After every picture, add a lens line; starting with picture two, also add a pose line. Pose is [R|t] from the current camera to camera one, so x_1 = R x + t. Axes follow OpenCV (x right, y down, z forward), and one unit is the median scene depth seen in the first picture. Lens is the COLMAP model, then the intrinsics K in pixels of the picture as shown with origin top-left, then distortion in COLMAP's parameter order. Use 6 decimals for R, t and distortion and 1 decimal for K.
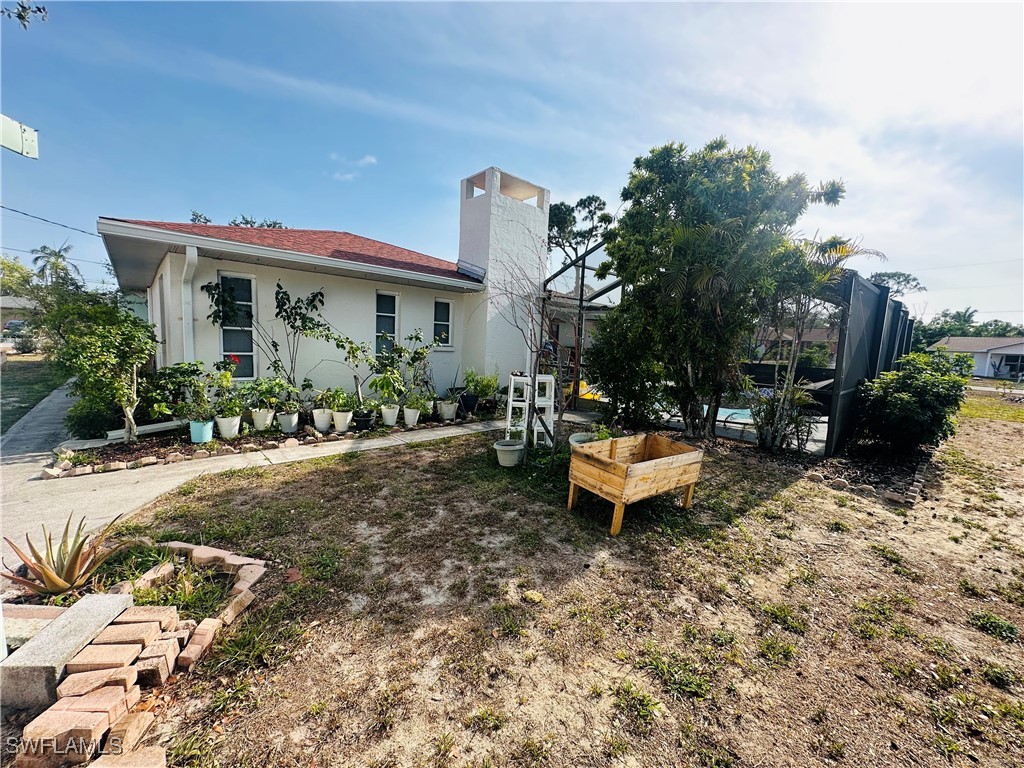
lens RADIAL K [[417.8, 0, 512.0], [0, 417.8, 384.0], [0, 0, 1]] dist [0.000909, 0.000206]
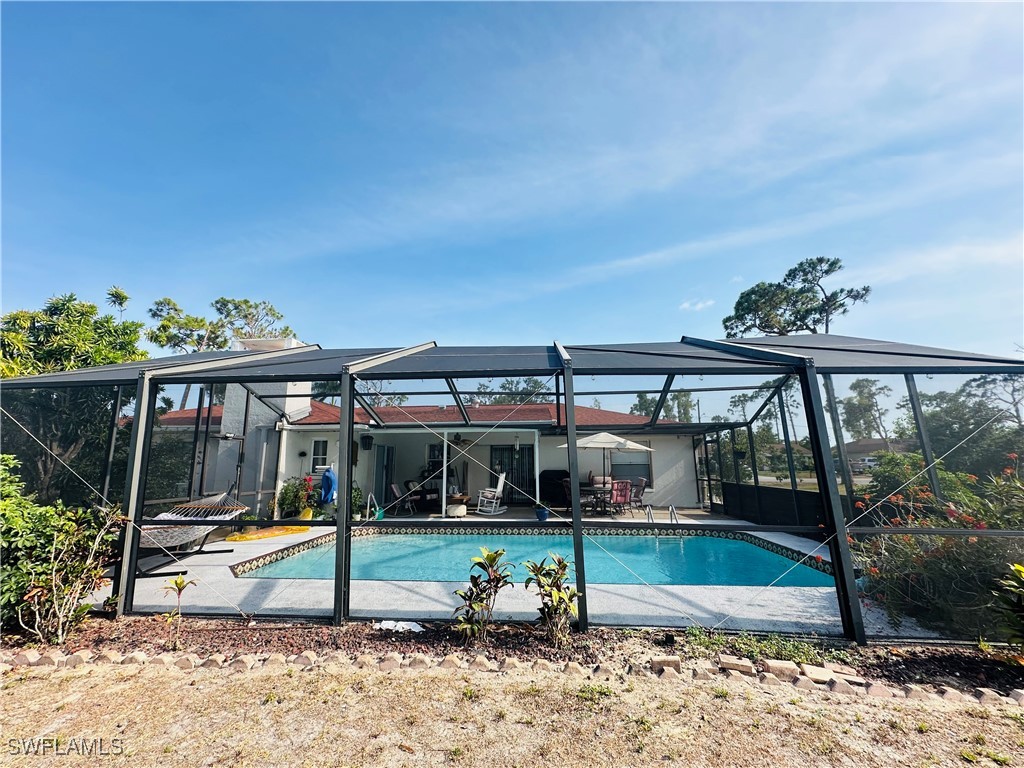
lens RADIAL K [[417.8, 0, 512.0], [0, 417.8, 384.0], [0, 0, 1]] dist [0.000909, 0.000206]
pose [[0.684773, -0.187638, -0.704186, 0.302176], [-0.033943, 0.957024, -0.288016, -0.004492], [0.727966, 0.221127, 0.648975, 0.171021]]
